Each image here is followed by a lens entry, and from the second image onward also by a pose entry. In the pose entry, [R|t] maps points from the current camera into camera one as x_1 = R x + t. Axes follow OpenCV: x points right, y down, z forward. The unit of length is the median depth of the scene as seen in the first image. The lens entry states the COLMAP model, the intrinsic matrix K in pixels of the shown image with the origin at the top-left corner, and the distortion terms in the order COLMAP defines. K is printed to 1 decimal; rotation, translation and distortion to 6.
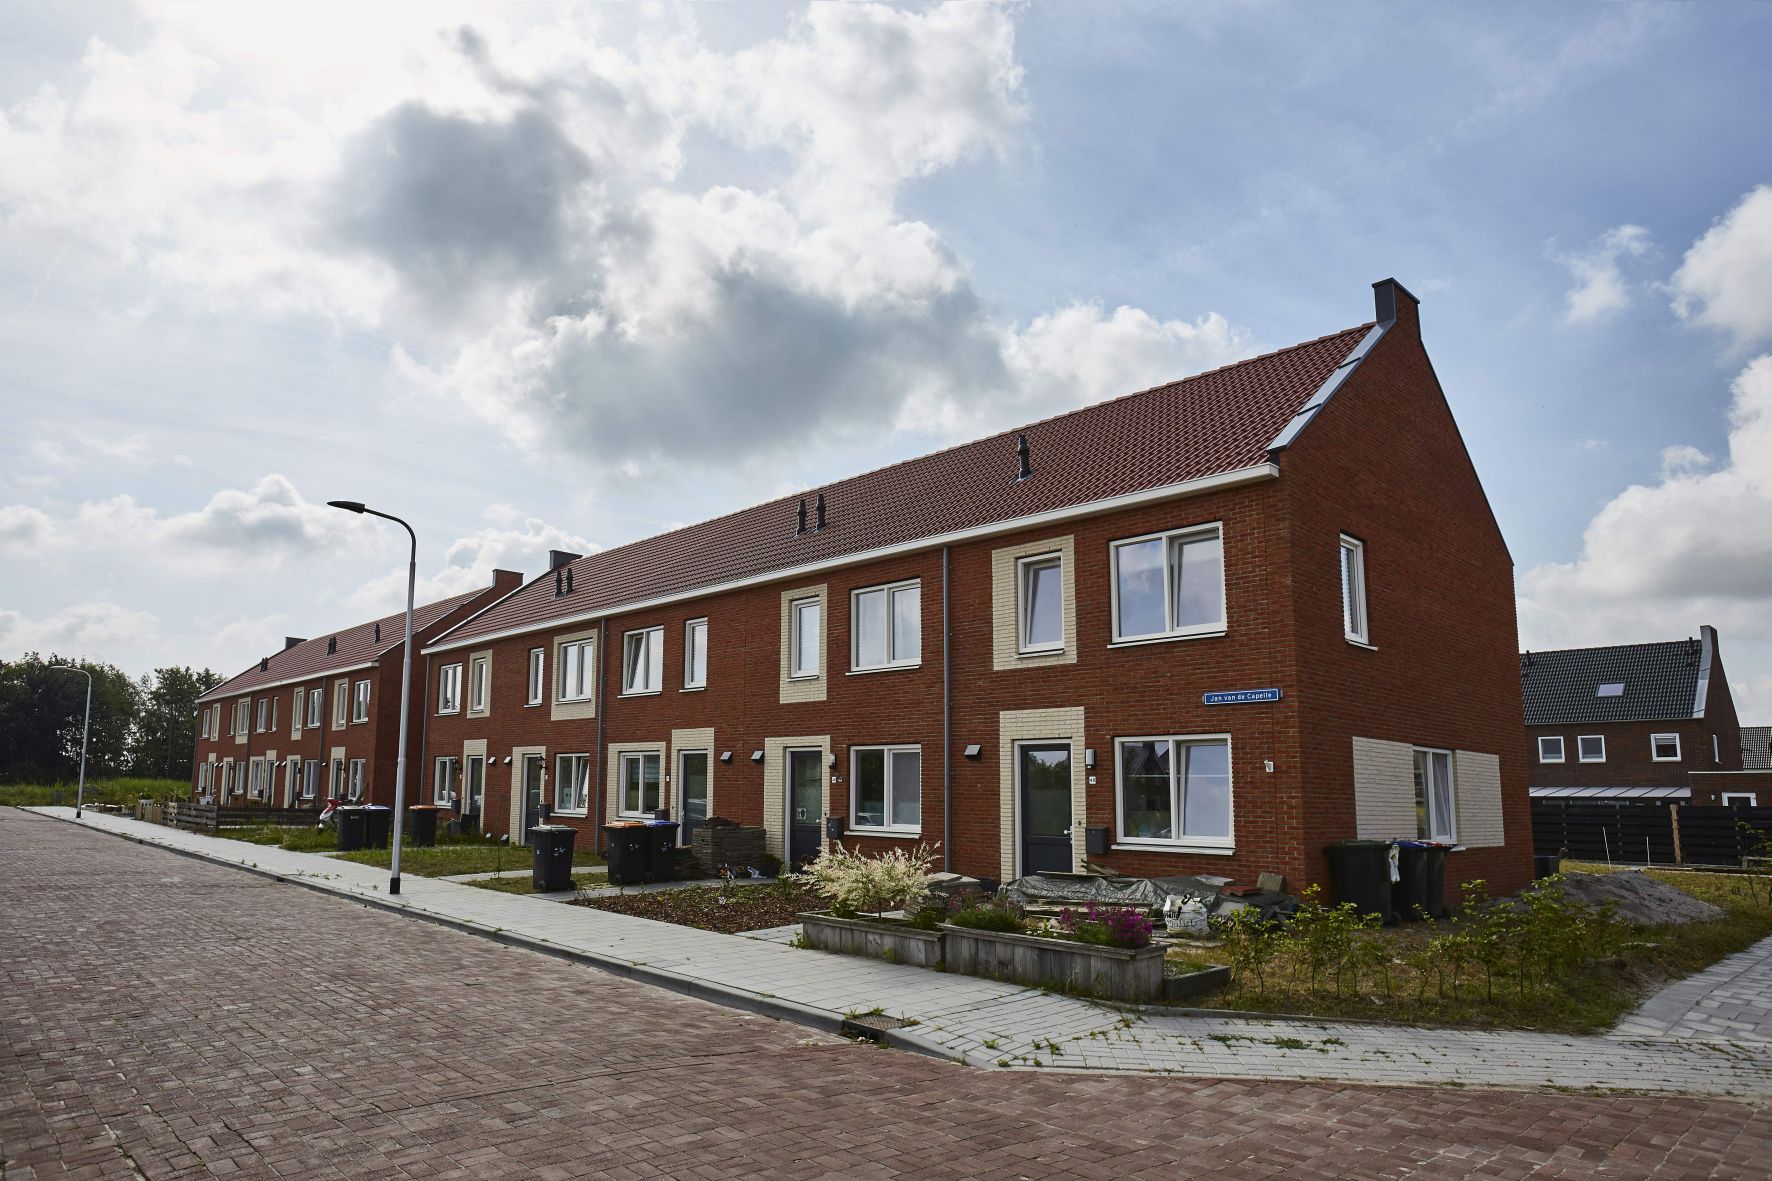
lens RADIAL K [[1023.4, 0, 884.0], [0, 1023.4, 709.2], [0, 0, 1]] dist [-0.027797, 0.000104]
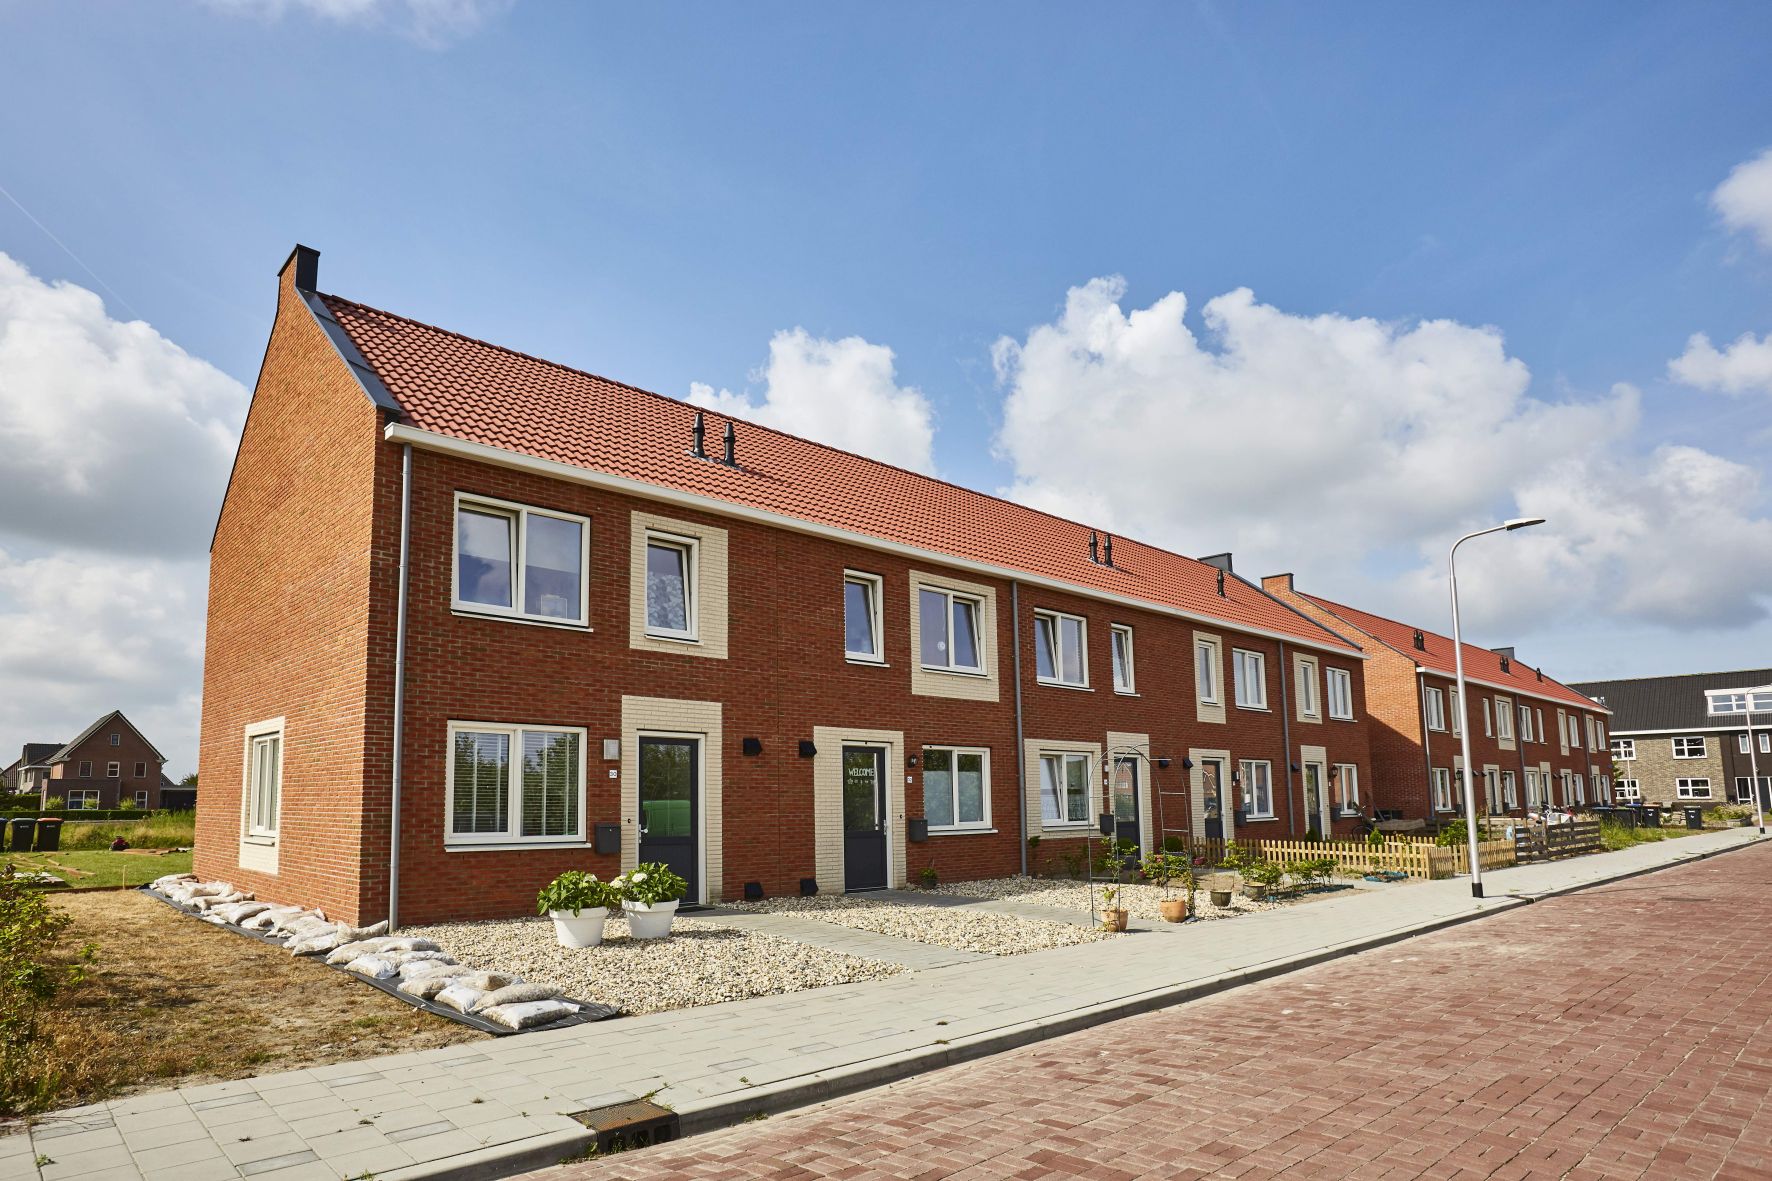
lens RADIAL K [[991.6, 0, 886.0], [0, 991.6, 590.5], [0, 0, 1]] dist [-0.047194, 0.032327]
pose [[0.041398, 0.182021, 0.982423, -1.382438], [-0.086245, 0.980247, -0.177983, 0.088170], [-0.995413, -0.077361, 0.056279, 1.387234]]
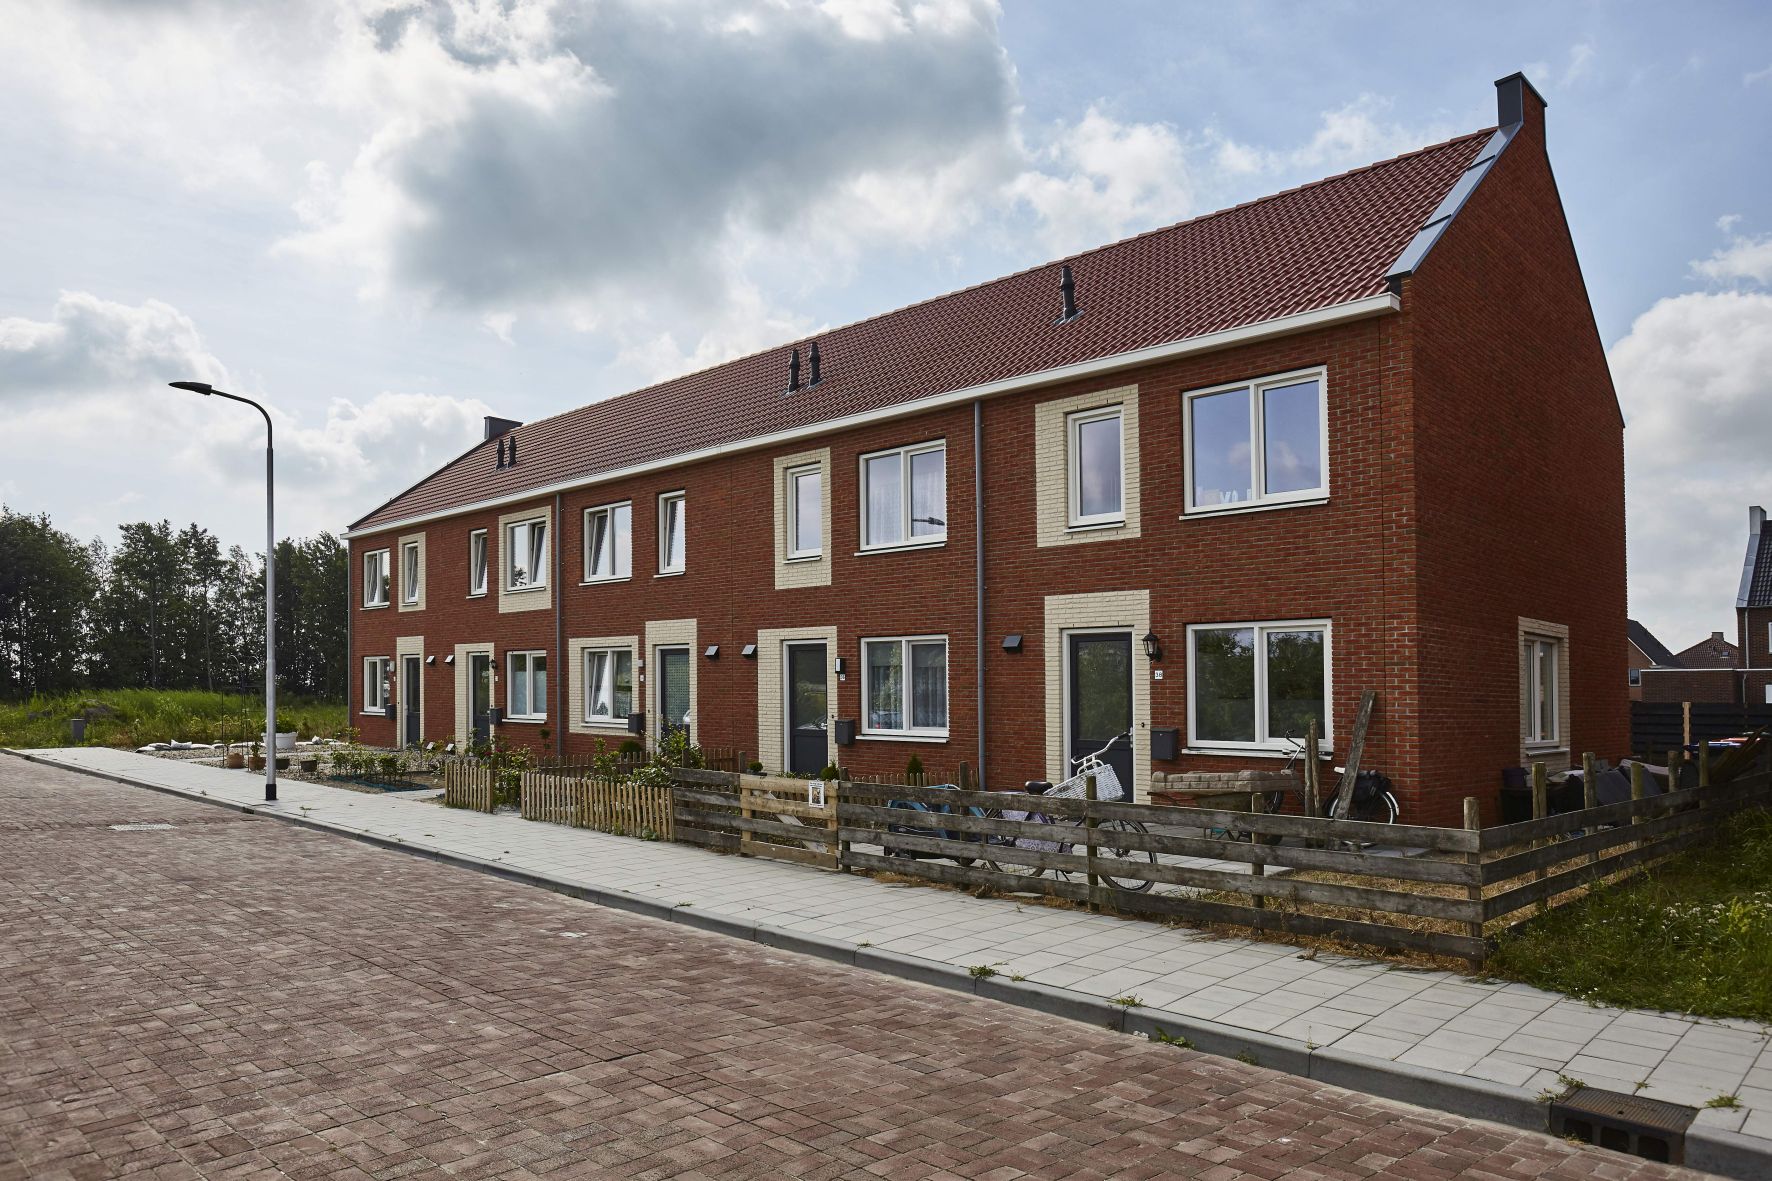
lens RADIAL K [[1126.6, 0, 863.7], [0, 1126.6, 689.3], [0, 0, 1]] dist [-0.033564, -0.001337]
pose [[0.999757, -0.010887, 0.019173, -0.049280], [0.009321, 0.996755, 0.079958, 0.003177], [-0.019981, -0.079760, 0.996614, 0.049844]]
